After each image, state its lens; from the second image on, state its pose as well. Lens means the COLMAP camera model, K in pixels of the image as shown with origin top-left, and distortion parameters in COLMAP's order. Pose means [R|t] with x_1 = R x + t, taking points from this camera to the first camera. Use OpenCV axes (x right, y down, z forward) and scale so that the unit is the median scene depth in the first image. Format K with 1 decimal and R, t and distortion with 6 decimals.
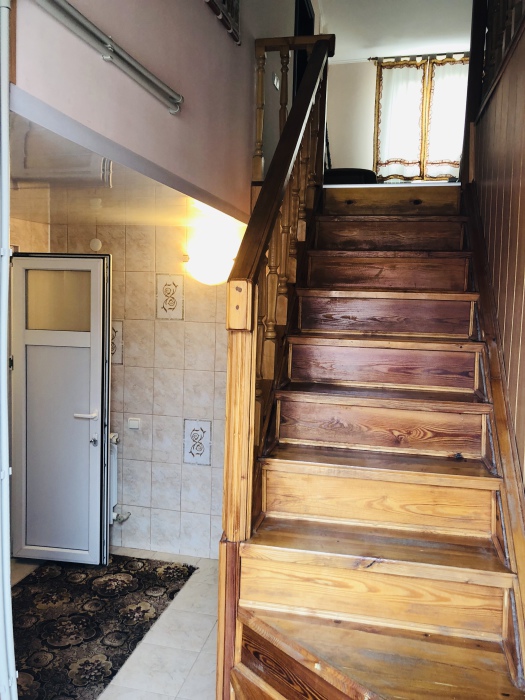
lens RADIAL K [[572.9, 0, 262.5], [0, 572.9, 350.0], [0, 0, 1]] dist [0.036902, -0.070432]
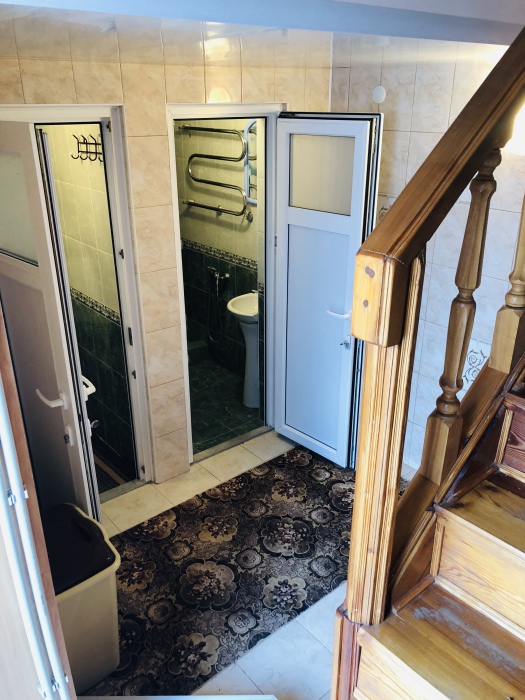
lens RADIAL K [[572.9, 0, 262.5], [0, 572.9, 350.0], [0, 0, 1]] dist [0.036902, -0.070432]
pose [[0.796315, 0.214142, -0.565709, 0.109885], [-0.032617, 0.949078, 0.313348, -0.111902], [0.604003, -0.231072, 0.762749, 0.284334]]
